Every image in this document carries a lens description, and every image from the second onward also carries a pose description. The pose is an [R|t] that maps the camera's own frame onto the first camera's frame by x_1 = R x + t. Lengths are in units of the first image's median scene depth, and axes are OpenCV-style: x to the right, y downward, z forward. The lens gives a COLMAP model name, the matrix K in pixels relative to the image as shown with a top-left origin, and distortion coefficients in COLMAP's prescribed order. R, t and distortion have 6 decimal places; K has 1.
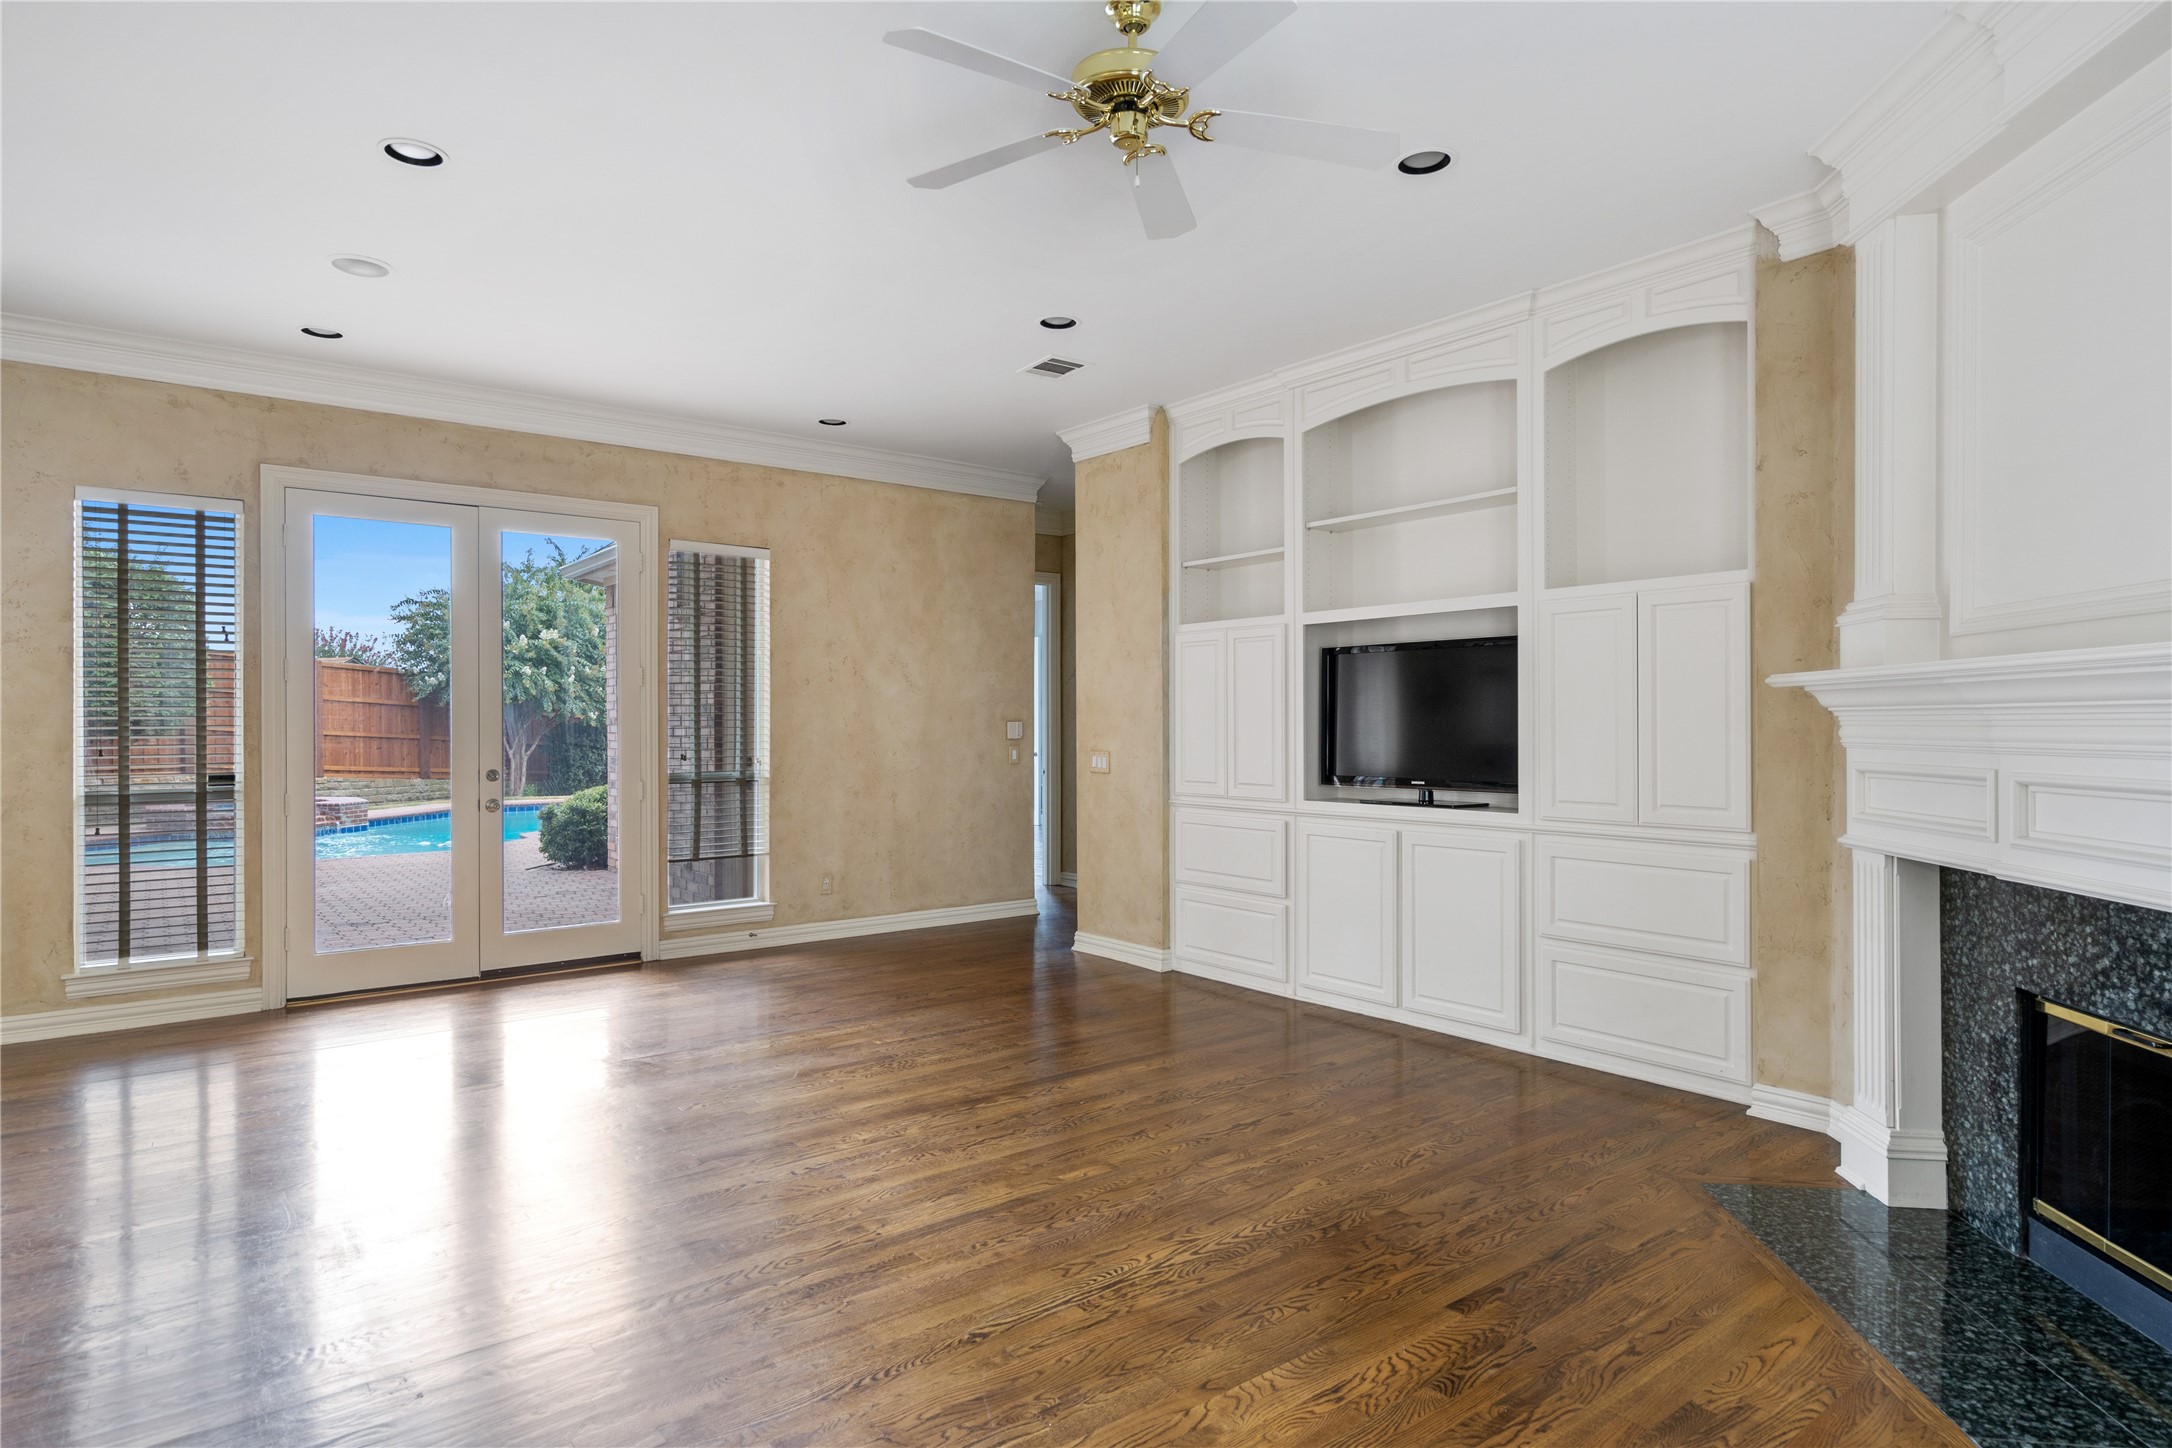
lens RADIAL K [[1197.8, 0, 1086.0], [0, 1197.8, 724.0], [0, 0, 1]] dist [0.000250, 0.000748]
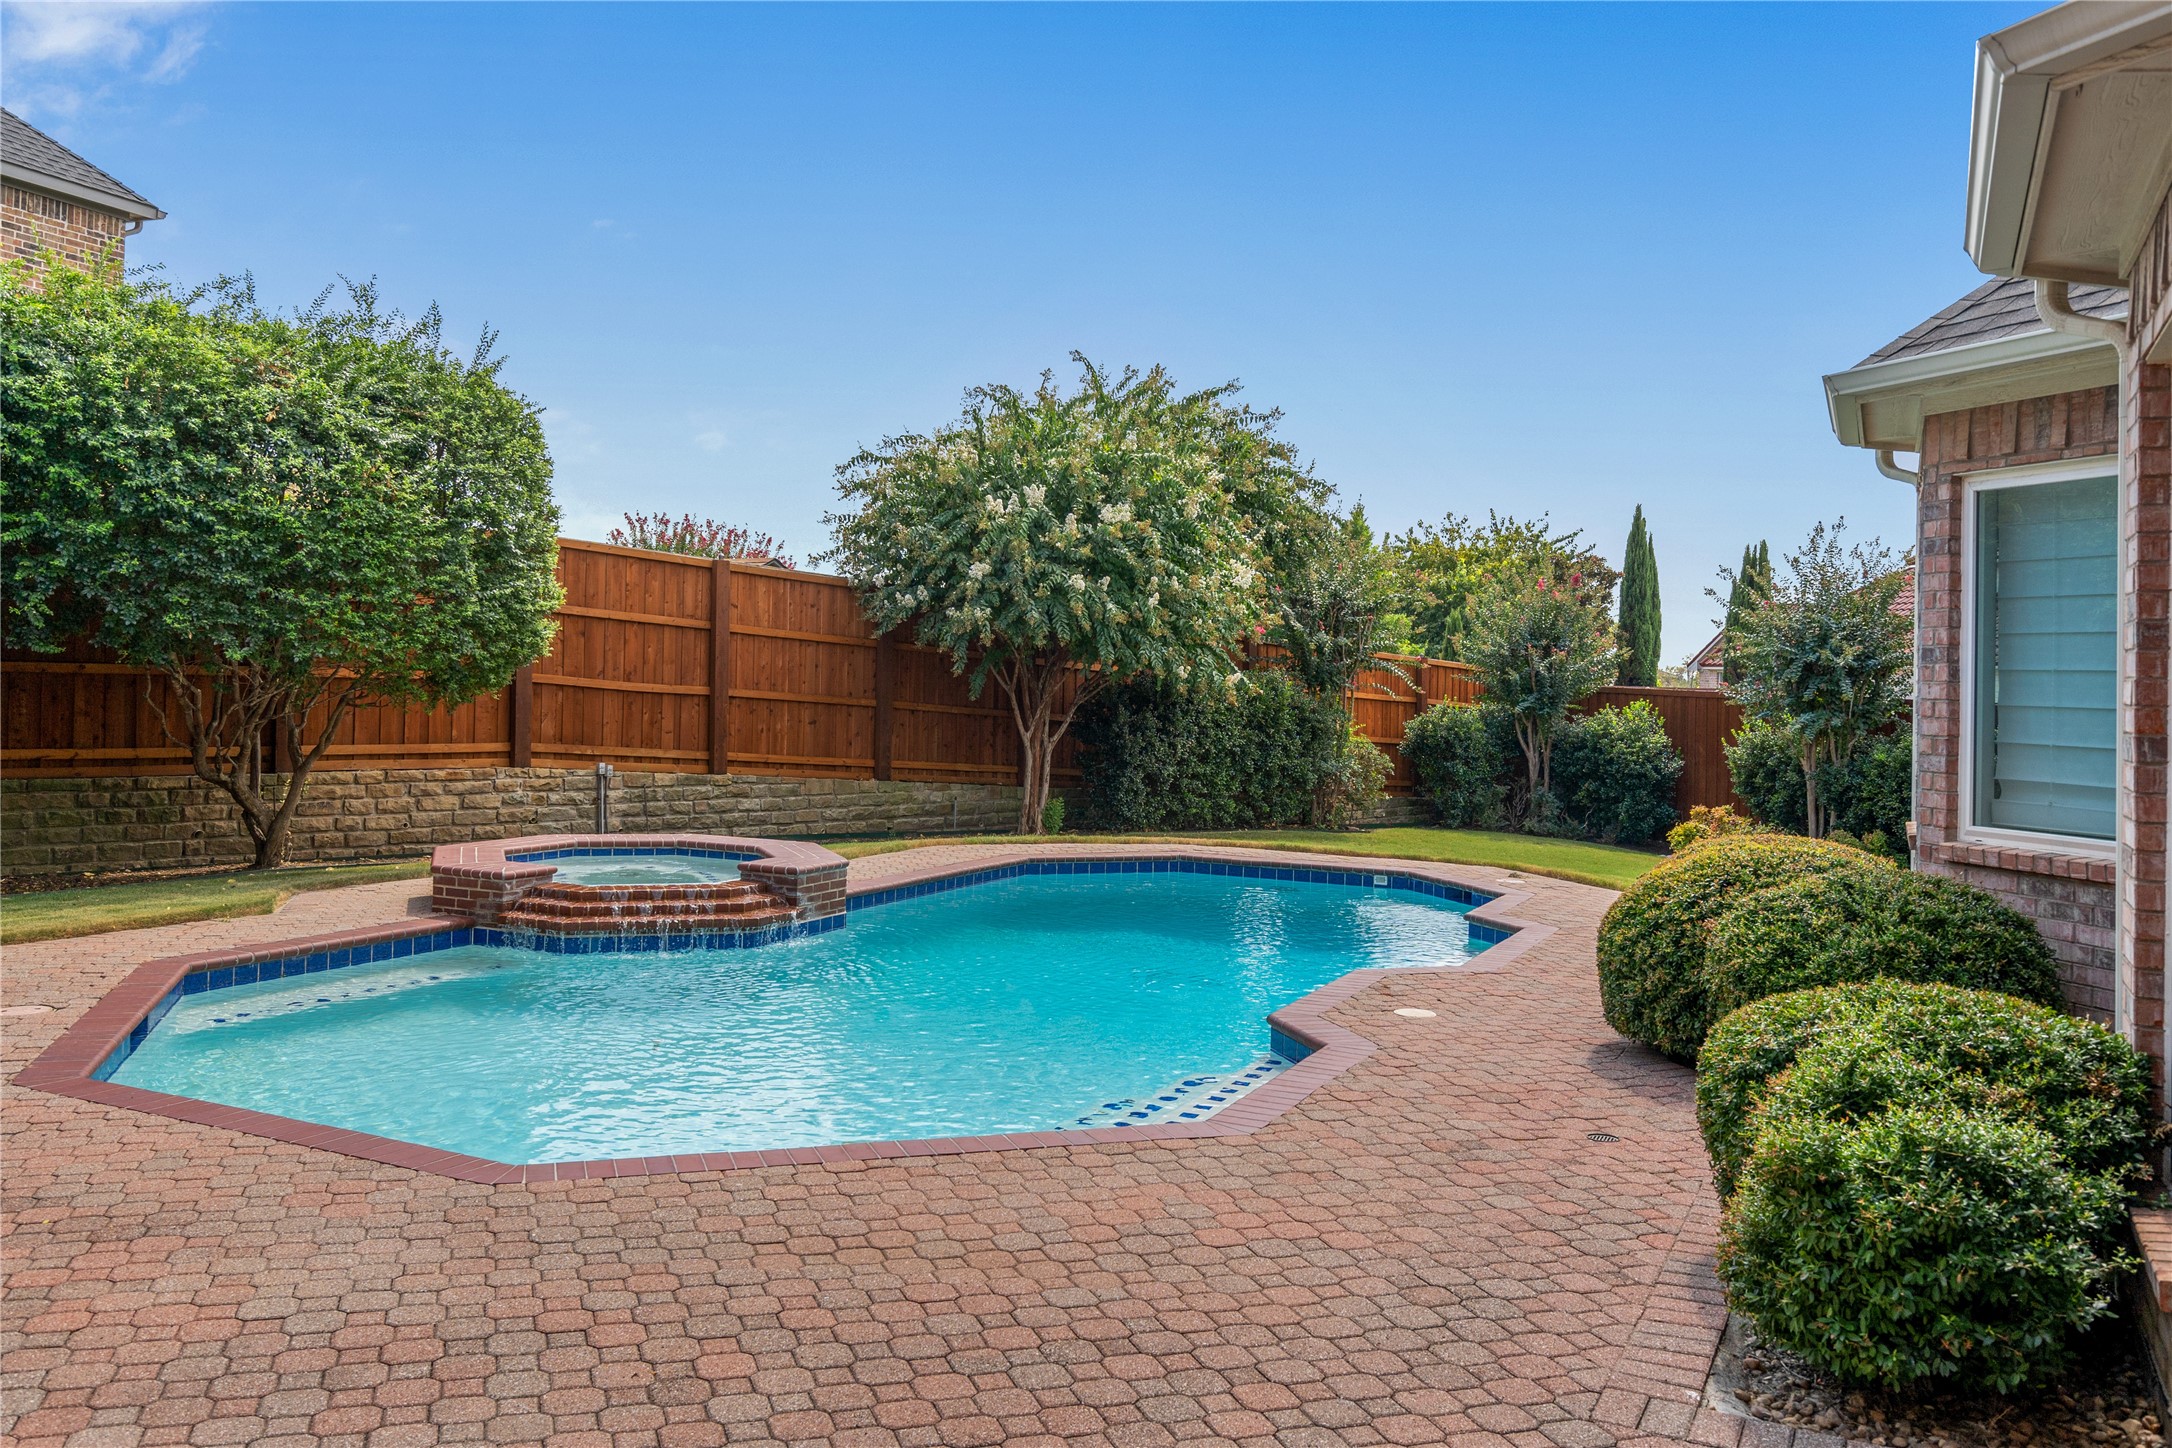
lens RADIAL K [[1672.2, 0, 1086.0], [0, 1672.2, 724.0], [0, 0, 1]] dist [0.005994, -0.005506]
pose [[0.945940, 0.034753, -0.322475, -0.223912], [-0.026662, 0.999210, 0.029474, -0.005109], [0.323244, -0.019283, 0.946119, 0.311680]]
